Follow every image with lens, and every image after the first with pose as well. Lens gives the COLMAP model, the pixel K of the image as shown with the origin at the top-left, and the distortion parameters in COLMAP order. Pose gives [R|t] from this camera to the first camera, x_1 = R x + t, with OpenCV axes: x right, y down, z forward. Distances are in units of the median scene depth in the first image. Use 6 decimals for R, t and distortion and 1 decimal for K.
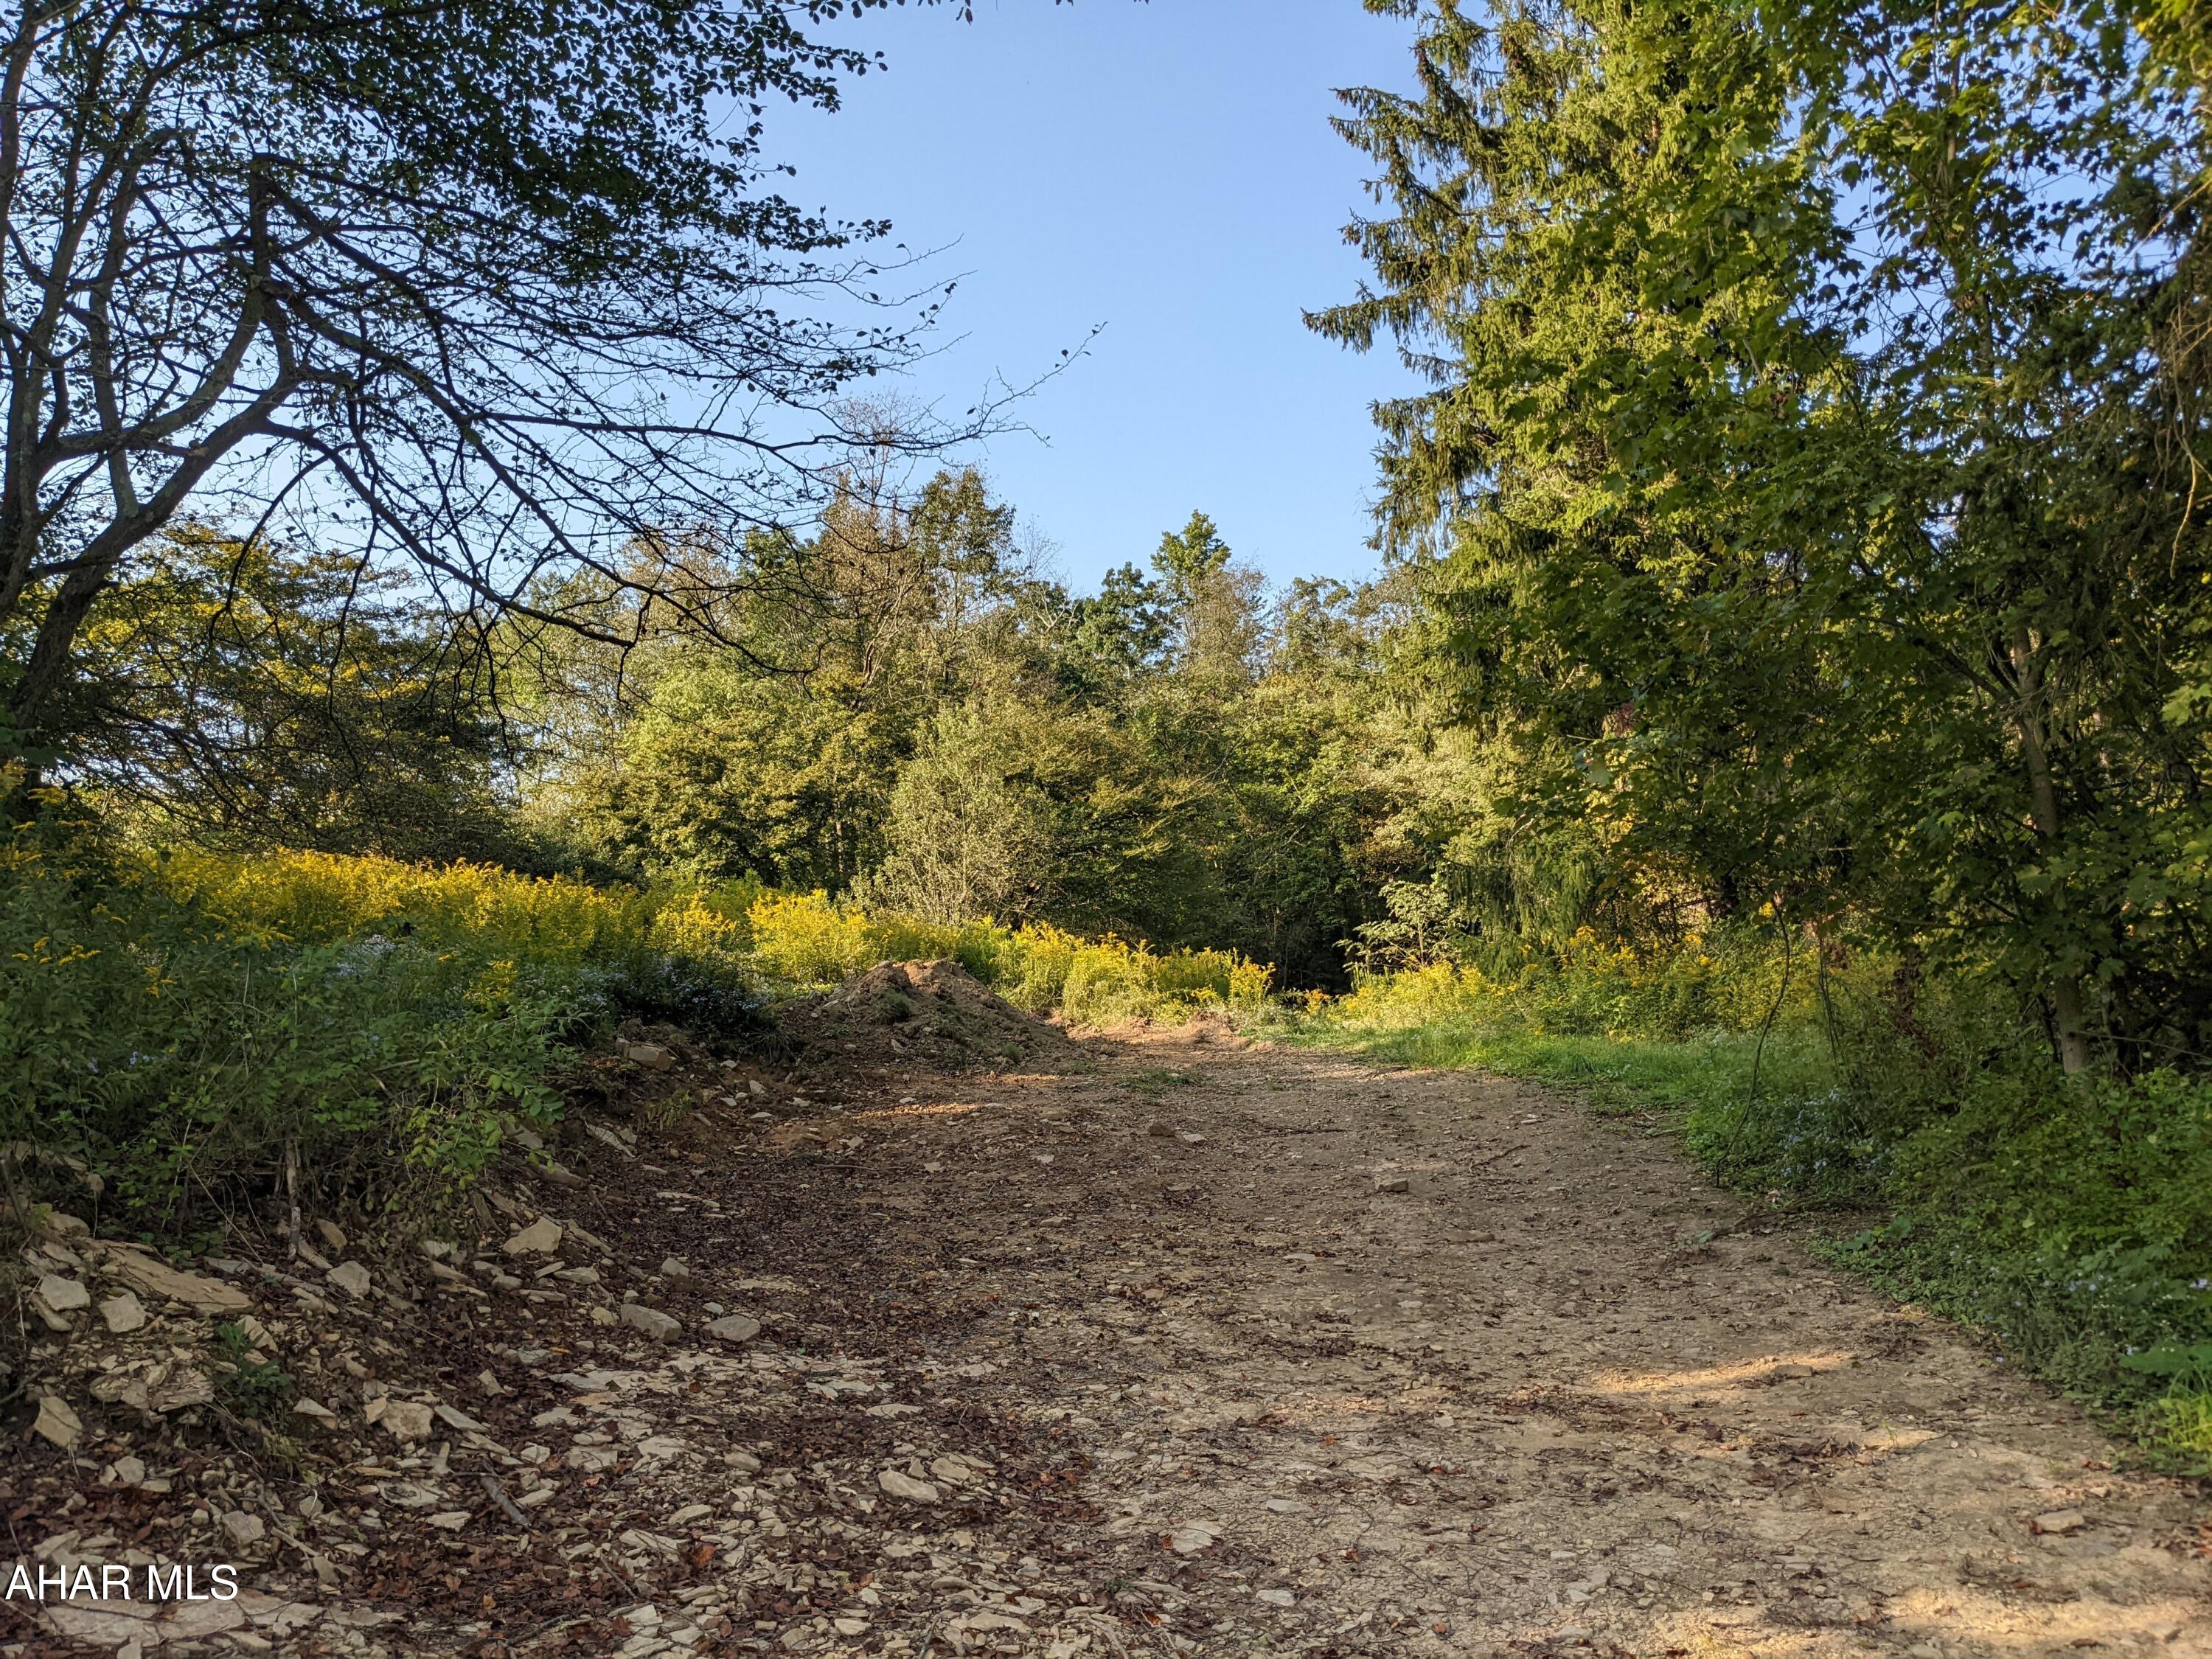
lens RADIAL K [[2047.1, 0, 1096.2], [0, 2047.1, 836.5], [0, 0, 1]] dist [0.182612, -0.674699]
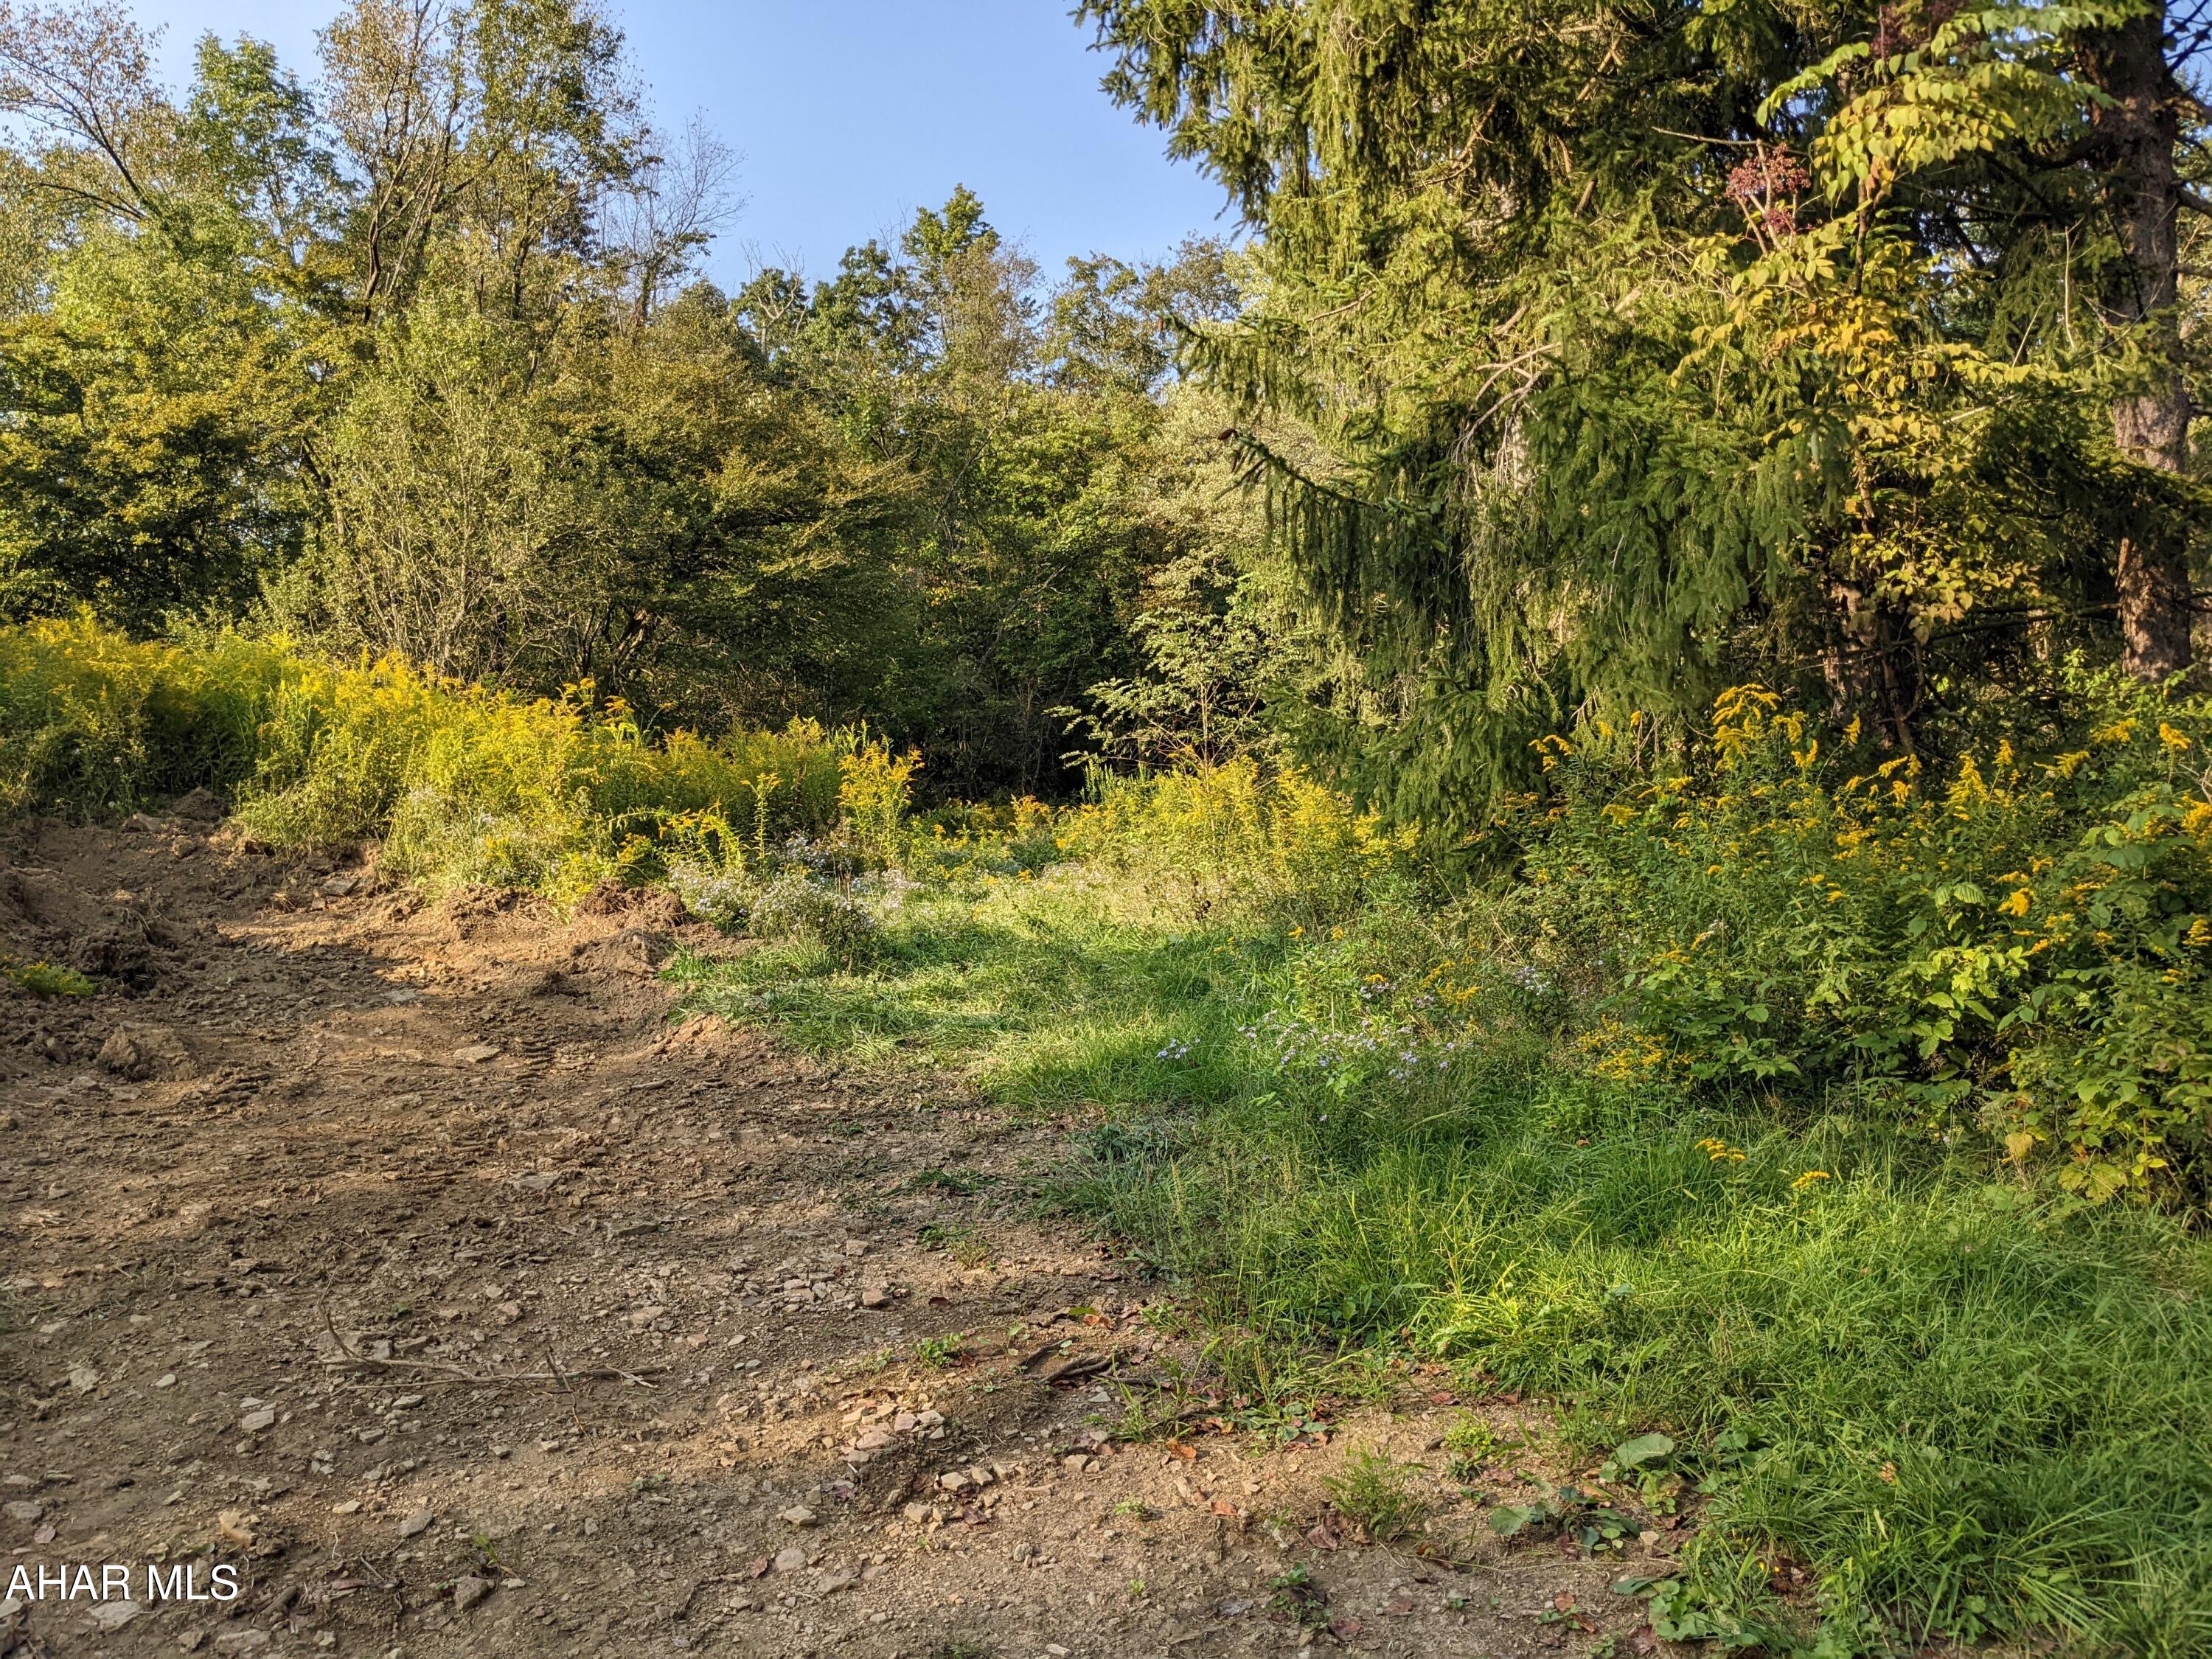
lens RADIAL K [[1940.8, 0, 1113.5], [0, 1940.8, 937.2], [0, 0, 1]] dist [0.080308, -0.161877]
pose [[0.993340, 0.022393, 0.113024, 0.078161], [-0.040542, 0.986132, 0.160933, 0.026431], [-0.107853, -0.164443, 0.980472, 0.495174]]
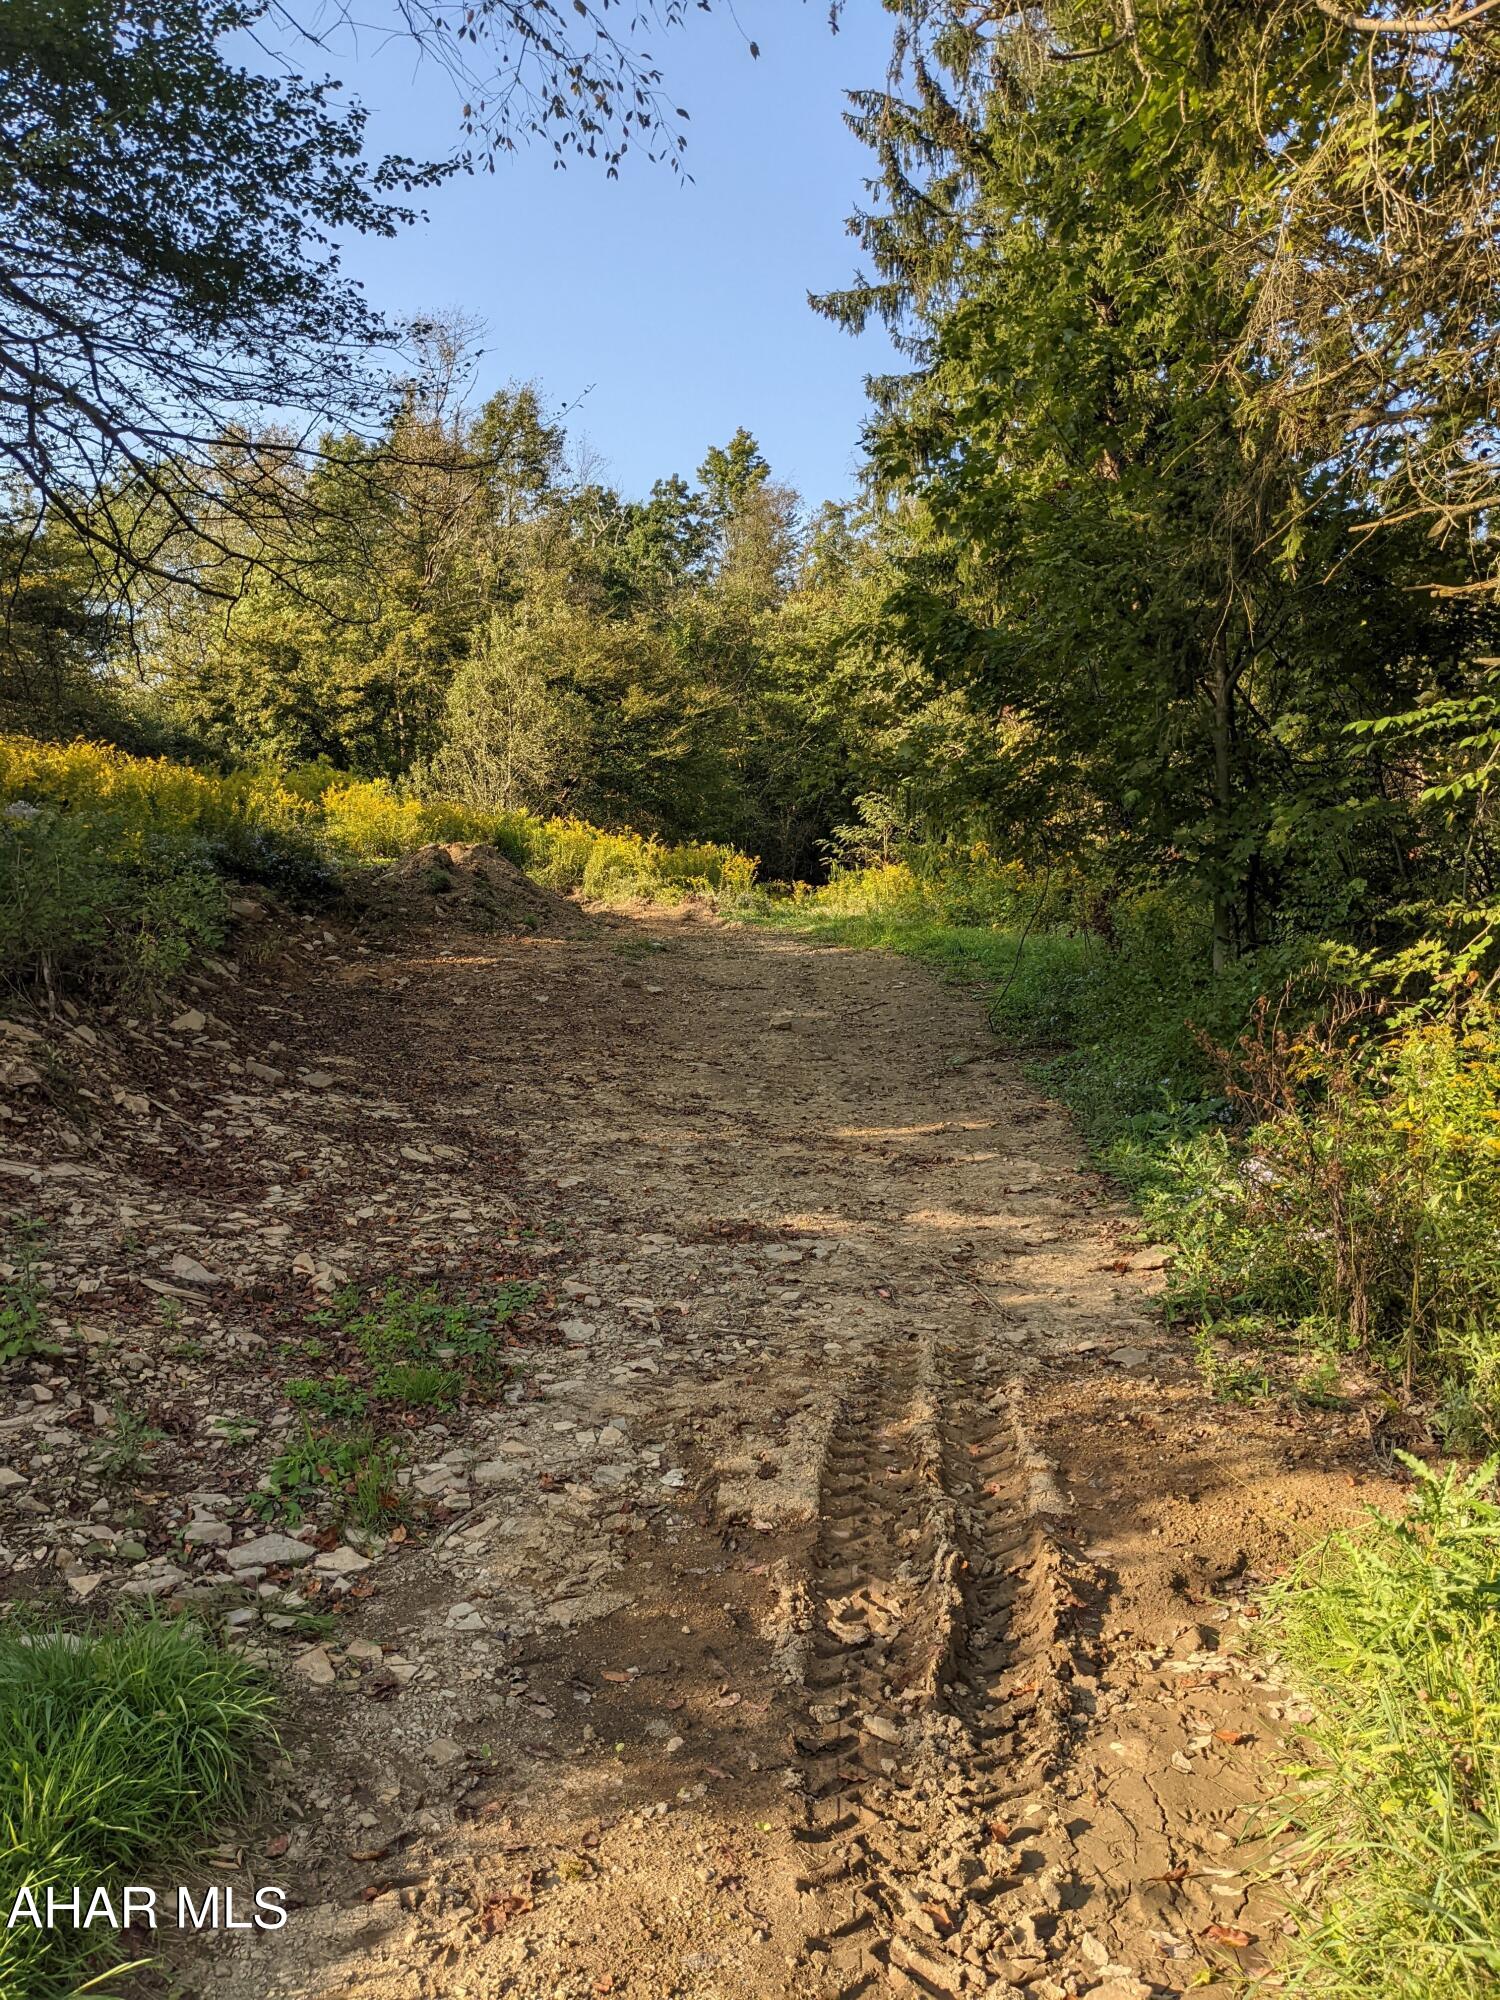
lens RADIAL K [[1867.6, 0, 748.8], [0, 1867.6, 1082.6], [0, 0, 1]] dist [0.115361, -0.270632]
pose [[0.997325, 0.039904, 0.061247, 0.016198], [-0.050633, 0.981419, 0.185076, -0.011262], [-0.052724, -0.187682, 0.980814, -0.103267]]
